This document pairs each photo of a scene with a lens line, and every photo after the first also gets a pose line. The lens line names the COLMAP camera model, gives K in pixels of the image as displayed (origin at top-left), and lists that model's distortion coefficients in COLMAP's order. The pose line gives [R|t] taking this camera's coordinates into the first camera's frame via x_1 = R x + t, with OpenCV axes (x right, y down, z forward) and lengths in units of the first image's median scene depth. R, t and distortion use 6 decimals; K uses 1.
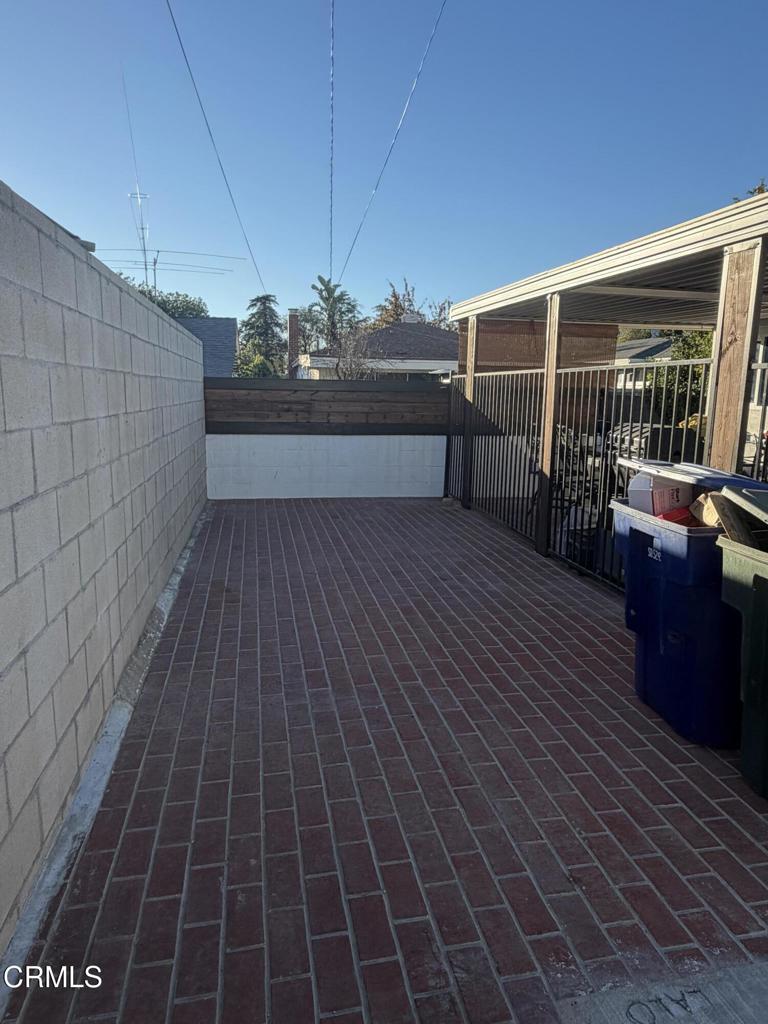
lens RADIAL K [[672.3, 0, 385.9], [0, 672.3, 508.6], [0, 0, 1]] dist [0.003329, -0.000590]
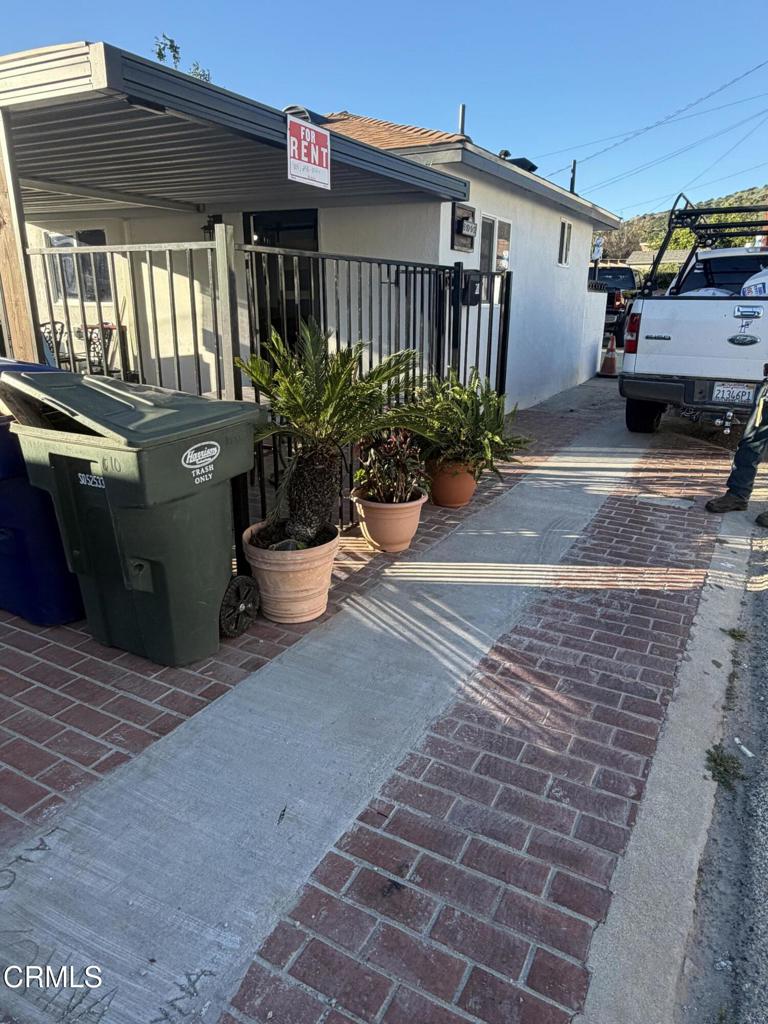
lens RADIAL K [[672.3, 0, 383.3], [0, 672.3, 512.2], [0, 0, 1]] dist [0.003329, -0.000590]
pose [[0.643958, -0.253309, 0.721909, 0.100225], [0.147099, 0.966986, 0.208088, 0.043984], [-0.750786, -0.027808, 0.659959, -0.083244]]
